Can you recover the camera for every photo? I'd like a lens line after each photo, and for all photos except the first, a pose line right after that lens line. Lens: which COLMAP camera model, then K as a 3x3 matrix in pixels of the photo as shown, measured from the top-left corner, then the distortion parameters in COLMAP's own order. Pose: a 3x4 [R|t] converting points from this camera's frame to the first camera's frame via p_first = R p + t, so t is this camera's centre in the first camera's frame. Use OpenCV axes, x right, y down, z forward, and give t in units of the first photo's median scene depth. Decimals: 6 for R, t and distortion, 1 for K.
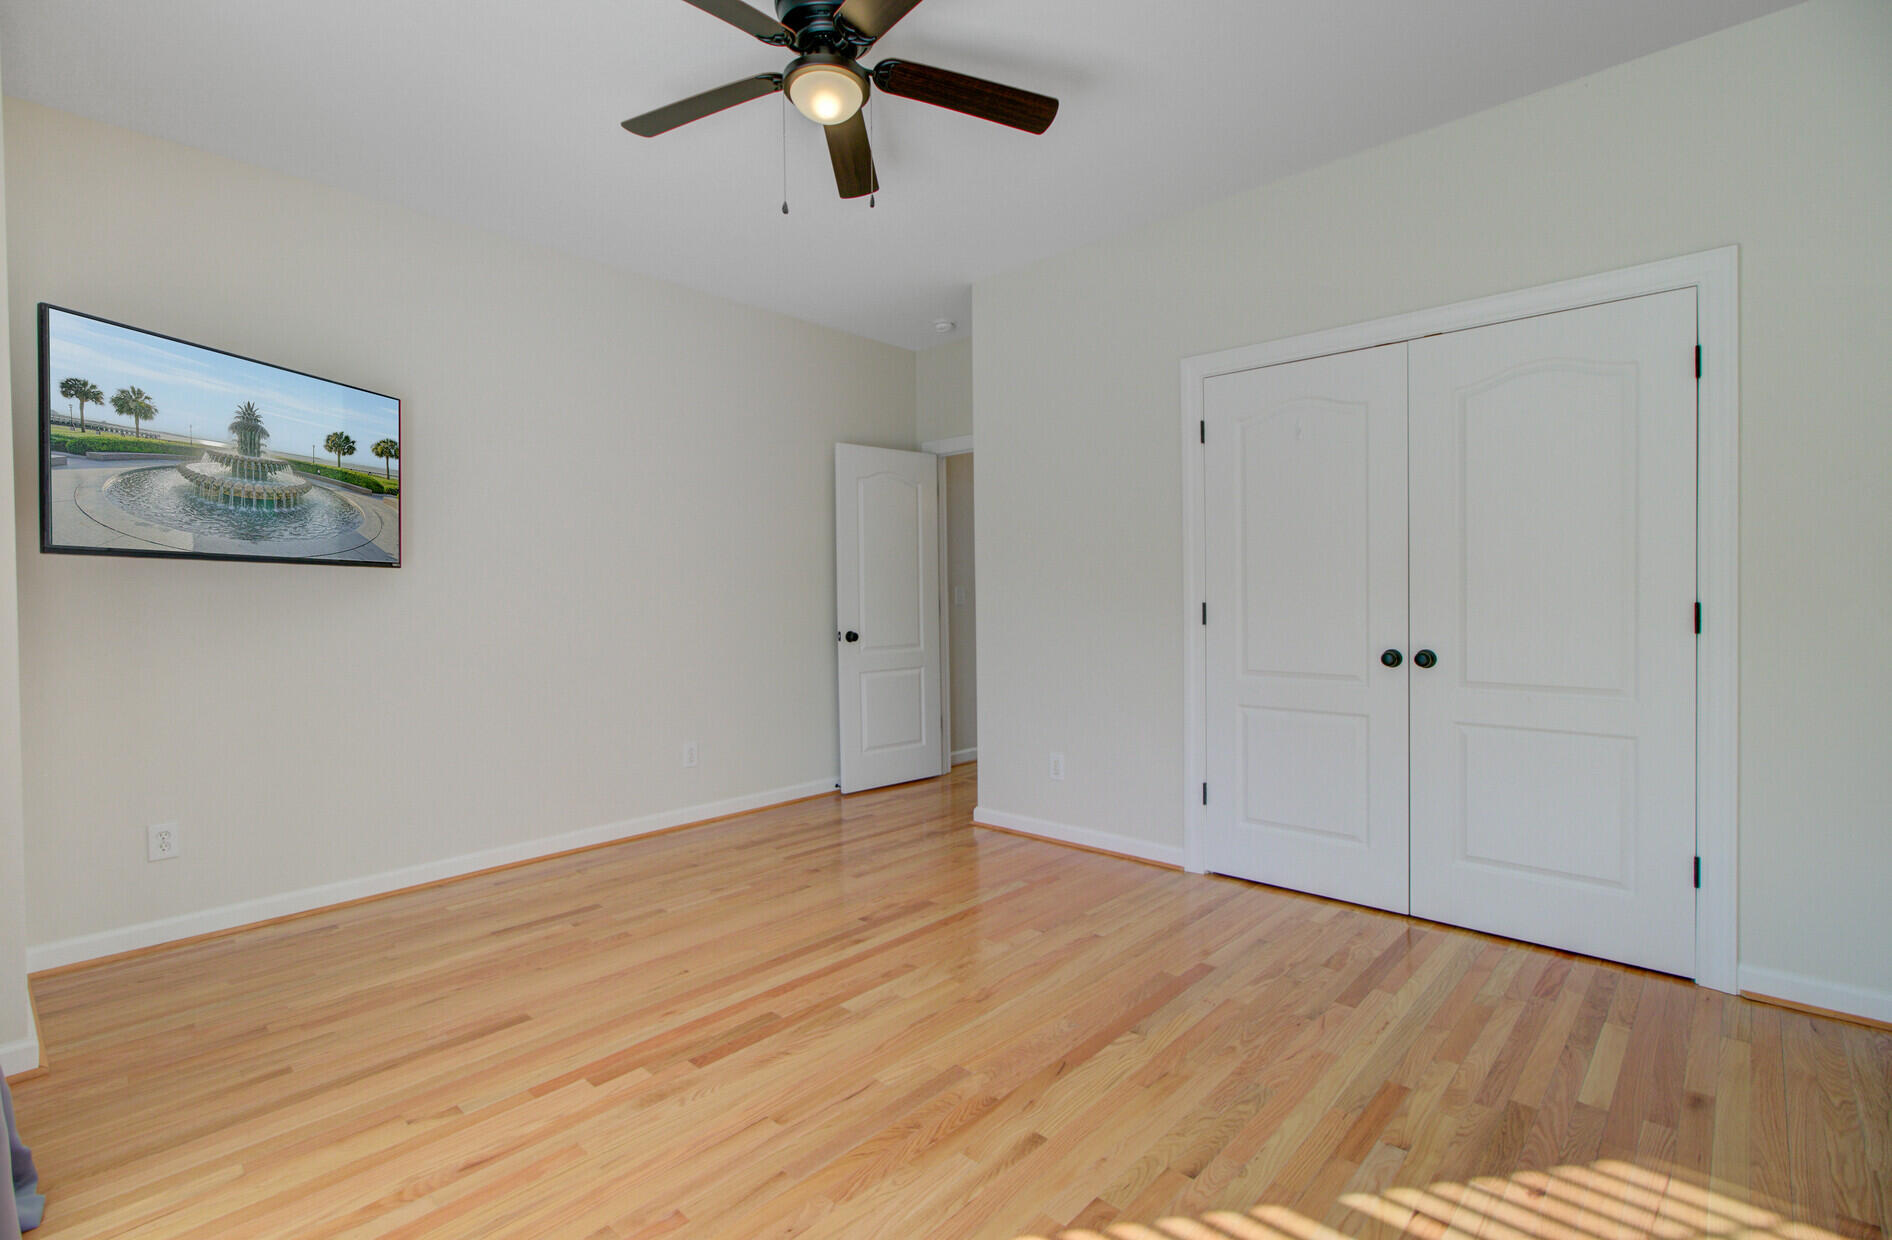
lens RADIAL K [[1001.2, 0, 956.6], [0, 1001.2, 616.8], [0, 0, 1]] dist [0.005769, 0.000342]
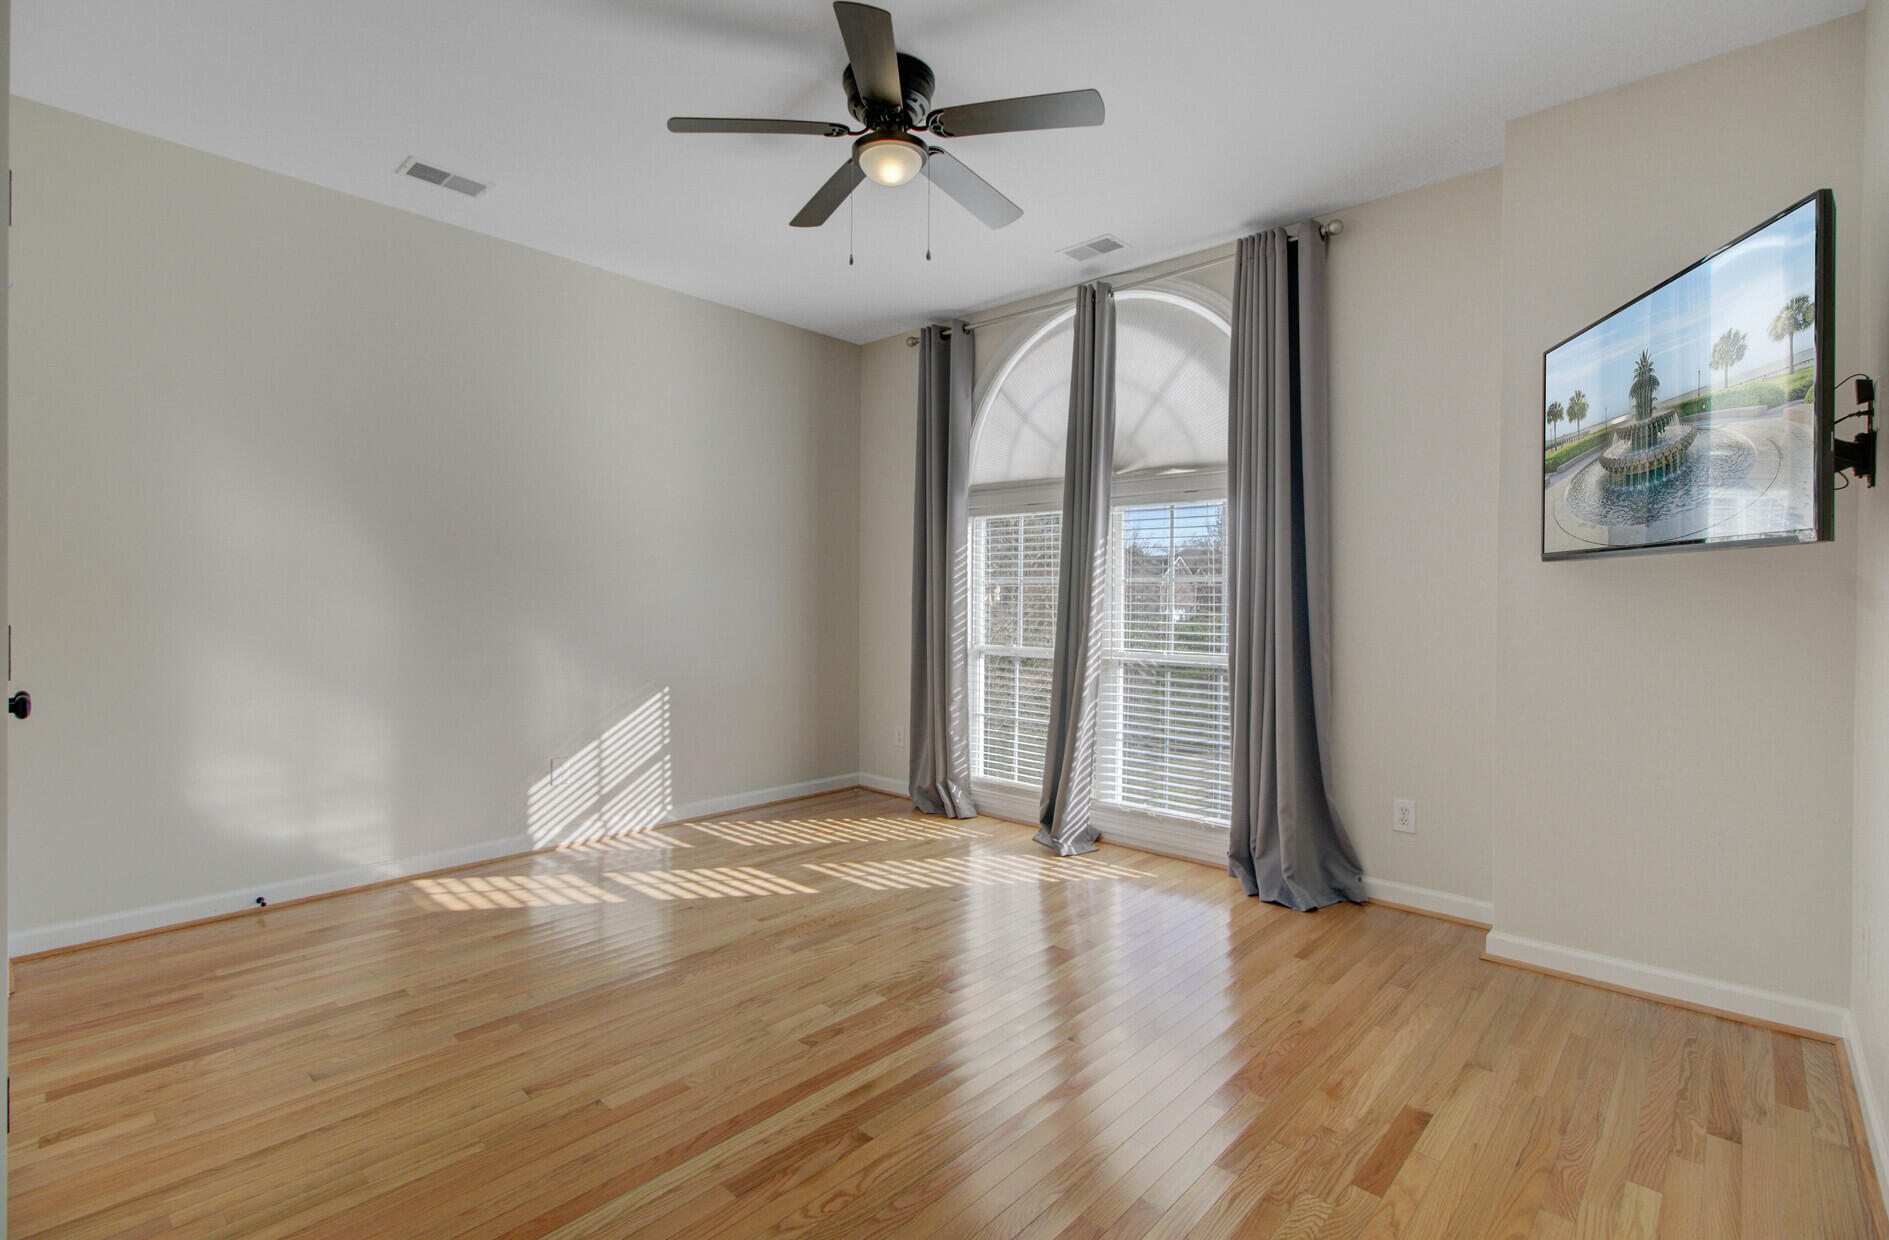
lens RADIAL K [[862.0, 0, 938.6], [0, 862.0, 608.8], [0, 0, 1]] dist [-0.003591, 0.000077]
pose [[-0.999978, 0.004803, 0.004644, -0.167476], [0.004970, 0.999316, 0.036646, -0.041791], [-0.004465, 0.036669, -0.999317, 1.780457]]
